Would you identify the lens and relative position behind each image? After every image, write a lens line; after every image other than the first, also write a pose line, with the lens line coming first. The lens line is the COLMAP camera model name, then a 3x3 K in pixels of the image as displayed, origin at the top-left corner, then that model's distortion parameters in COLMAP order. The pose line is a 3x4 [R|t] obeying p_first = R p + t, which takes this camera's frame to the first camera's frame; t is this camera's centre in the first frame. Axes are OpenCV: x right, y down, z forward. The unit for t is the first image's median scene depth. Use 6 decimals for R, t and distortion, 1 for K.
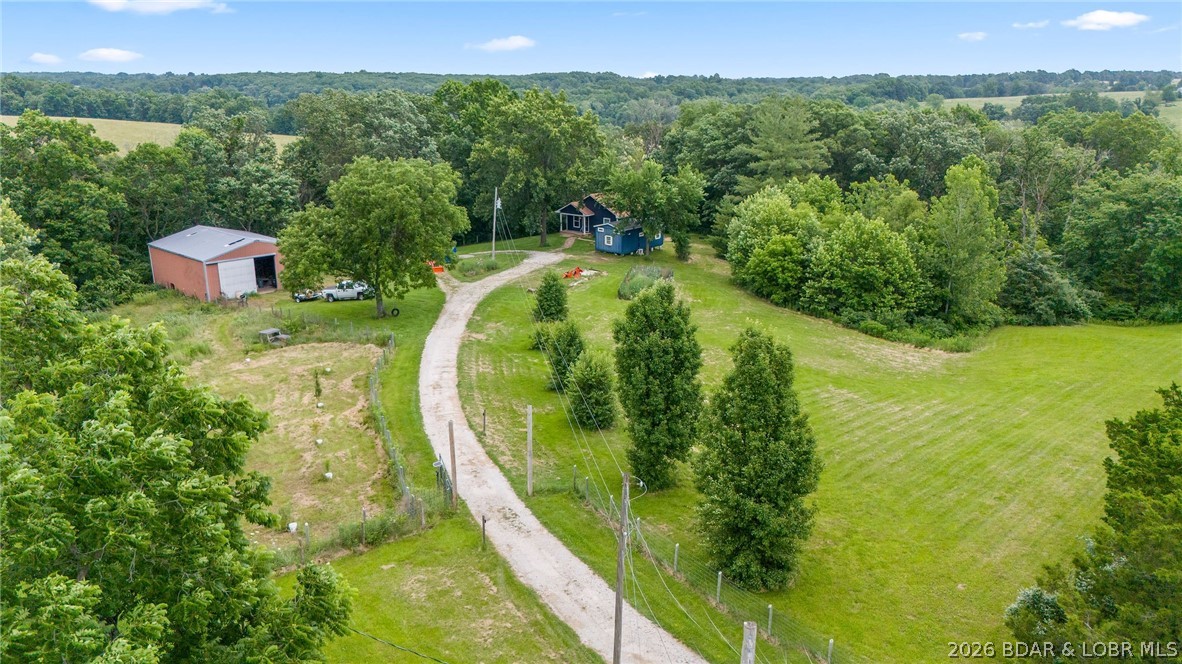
lens RADIAL K [[888.3, 0, 598.0], [0, 888.3, 346.9], [0, 0, 1]] dist [0.068131, -0.071153]
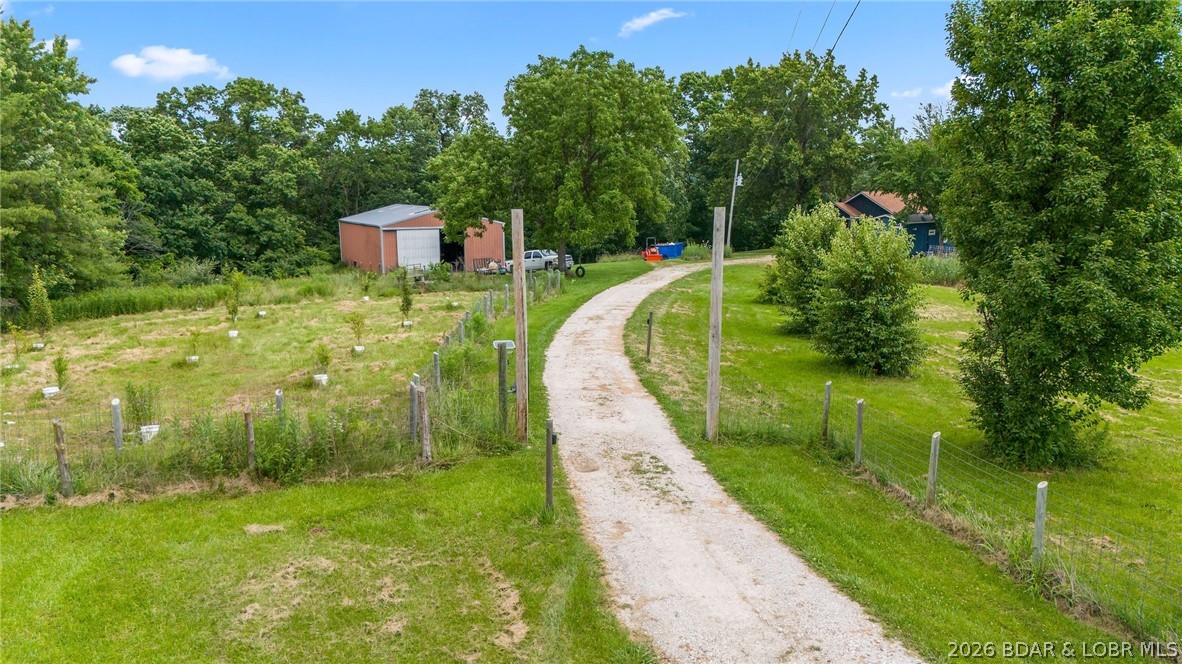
lens RADIAL K [[875.2, 0, 592.7], [0, 875.2, 351.2], [0, 0, 1]] dist [0.116472, -0.103426]
pose [[0.956889, 0.054168, -0.285357, -0.006872], [-0.083174, 0.992415, -0.090522, 0.078577], [0.278289, 0.110354, 0.954137, 0.277373]]
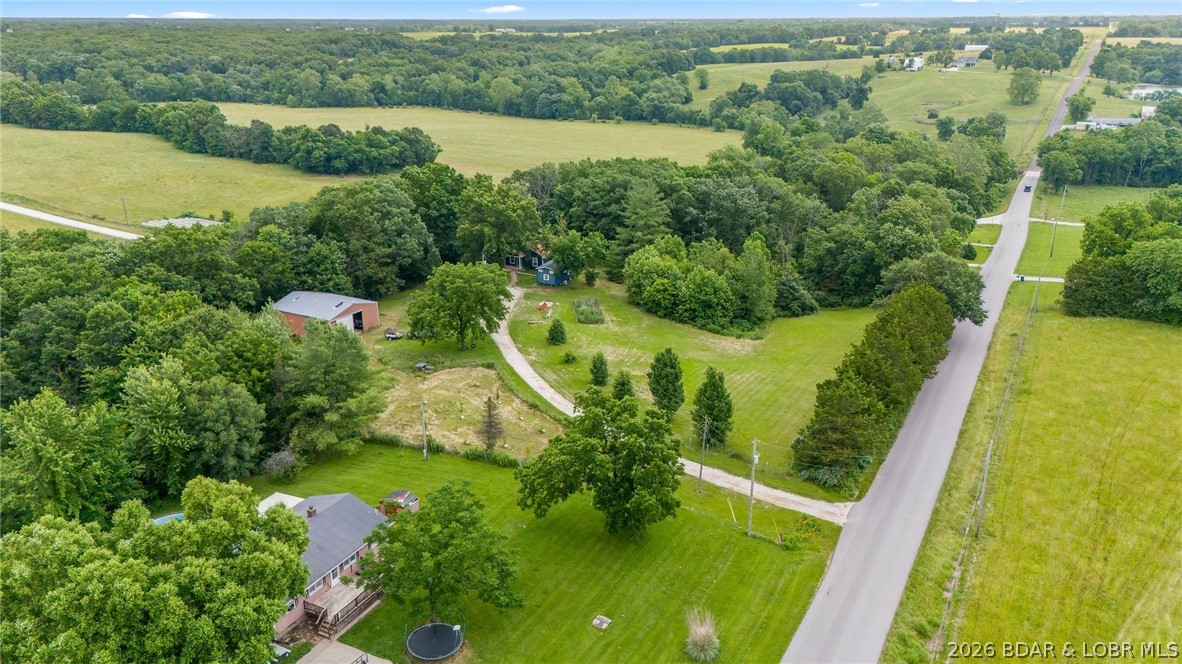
lens RADIAL K [[875.2, 0, 592.7], [0, 875.2, 351.2], [0, 0, 1]] dist [0.116472, -0.103426]
pose [[0.970622, -0.092050, 0.222307, -0.331739], [0.076561, 0.994061, 0.077331, -0.126946], [-0.228105, -0.058040, 0.971905, -0.693015]]
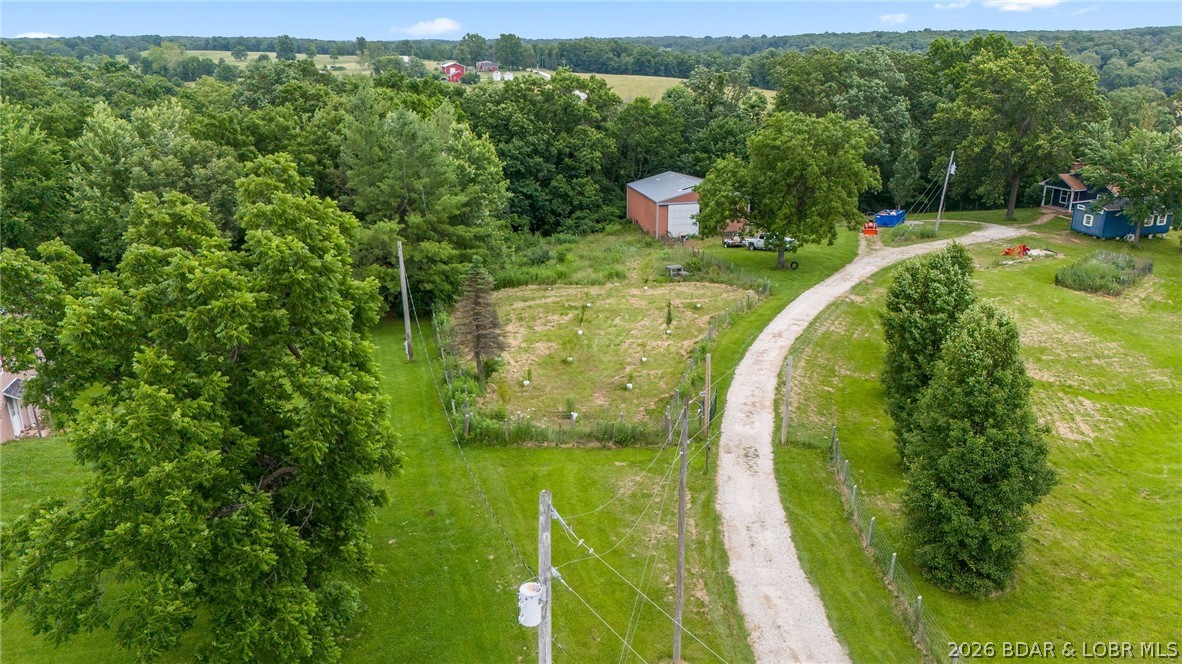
lens RADIAL K [[875.2, 0, 592.7], [0, 875.2, 351.2], [0, 0, 1]] dist [0.116472, -0.103426]
pose [[0.827071, 0.183849, -0.531180, 0.123520], [-0.159204, 0.982920, 0.092314, 0.001276], [0.539080, 0.008216, 0.842215, 0.010270]]
